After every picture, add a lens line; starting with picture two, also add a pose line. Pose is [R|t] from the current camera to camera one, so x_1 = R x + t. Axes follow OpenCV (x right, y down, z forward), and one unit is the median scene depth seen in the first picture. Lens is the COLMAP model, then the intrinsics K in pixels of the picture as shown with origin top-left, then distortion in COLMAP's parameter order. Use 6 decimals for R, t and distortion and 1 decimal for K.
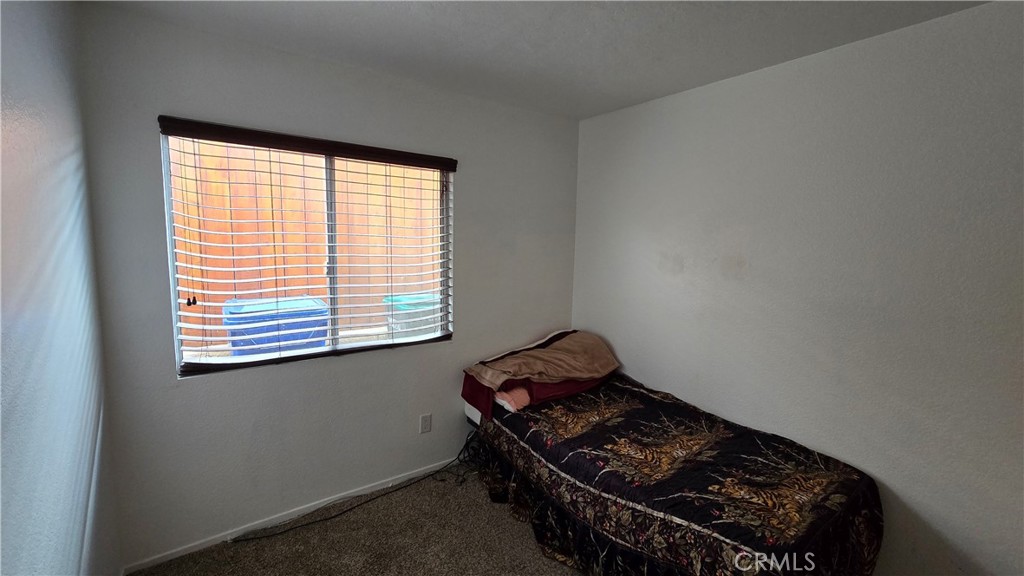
lens RADIAL K [[417.6, 0, 516.4], [0, 417.6, 288.8], [0, 0, 1]] dist [-0.003898, 0.001349]
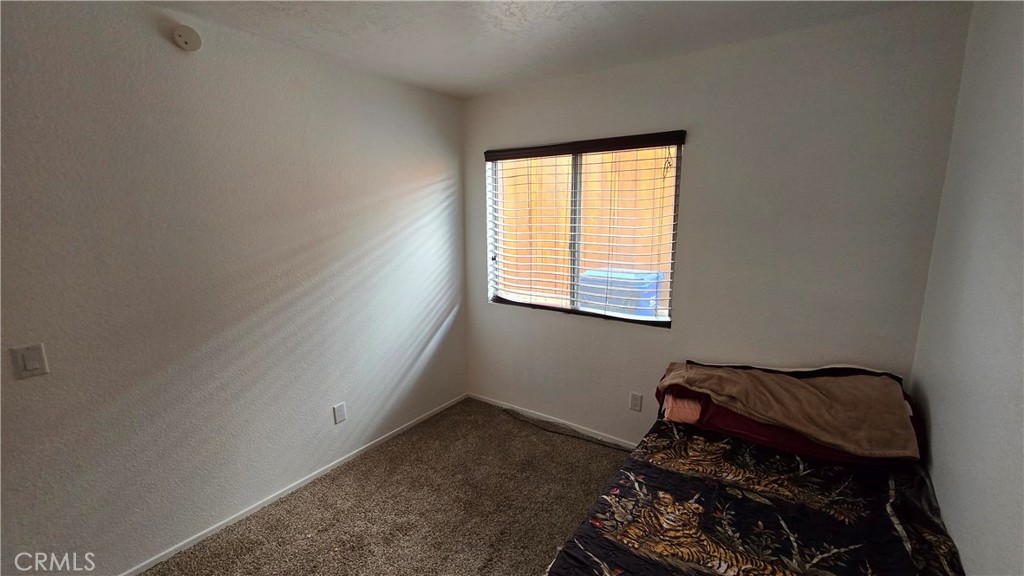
lens RADIAL K [[417.6, 0, 510.0], [0, 417.6, 288.8], [0, 0, 1]] dist [-0.003898, 0.001349]
pose [[0.316149, 0.145161, -0.937538, 0.649493], [-0.105312, 0.987487, 0.117382, -0.040447], [0.942846, 0.061624, 0.327481, 0.386869]]
